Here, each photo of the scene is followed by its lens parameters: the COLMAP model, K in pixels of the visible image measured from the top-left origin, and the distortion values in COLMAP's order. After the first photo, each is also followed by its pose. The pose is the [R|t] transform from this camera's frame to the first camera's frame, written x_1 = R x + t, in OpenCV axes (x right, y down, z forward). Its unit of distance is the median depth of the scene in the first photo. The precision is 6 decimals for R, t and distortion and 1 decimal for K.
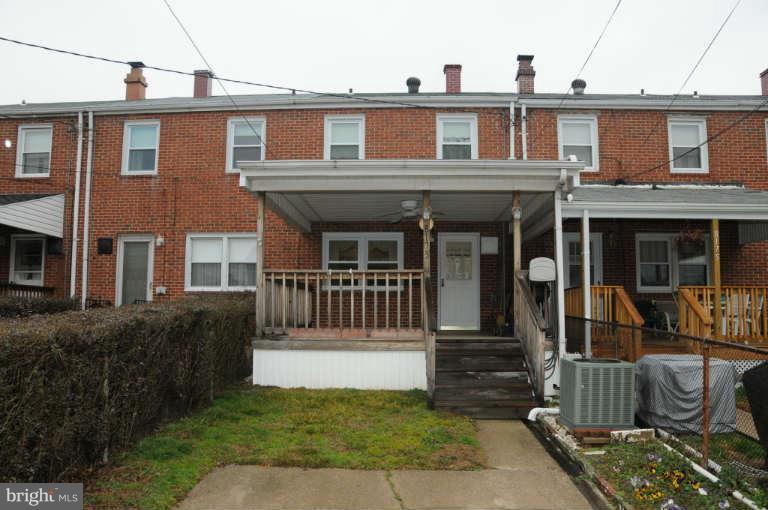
lens RADIAL K [[603.1, 0, 384.0], [0, 603.1, 255.0], [0, 0, 1]] dist [-0.113897, 0.002989]
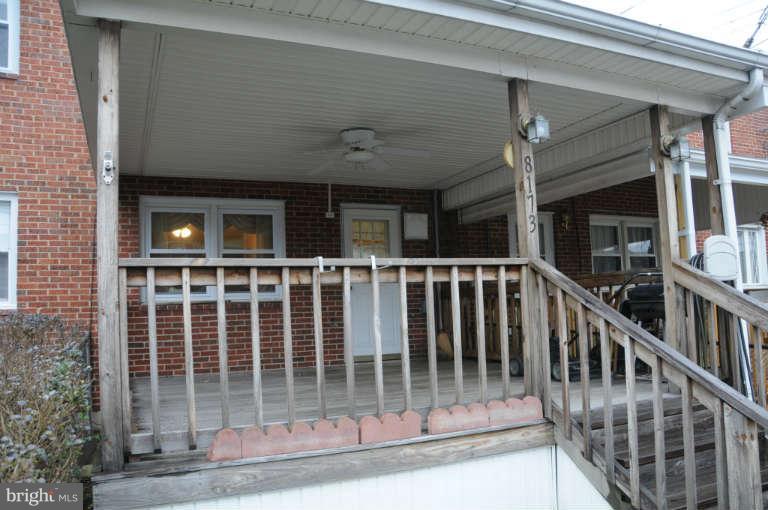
lens RADIAL K [[603.1, 0, 384.0], [0, 603.1, 255.0], [0, 0, 1]] dist [-0.113897, 0.002989]
pose [[0.894298, 0.003010, 0.447461, -0.144968], [-0.003724, 0.999993, 0.000717, 0.014637], [-0.447456, -0.002307, 0.894303, 0.436373]]
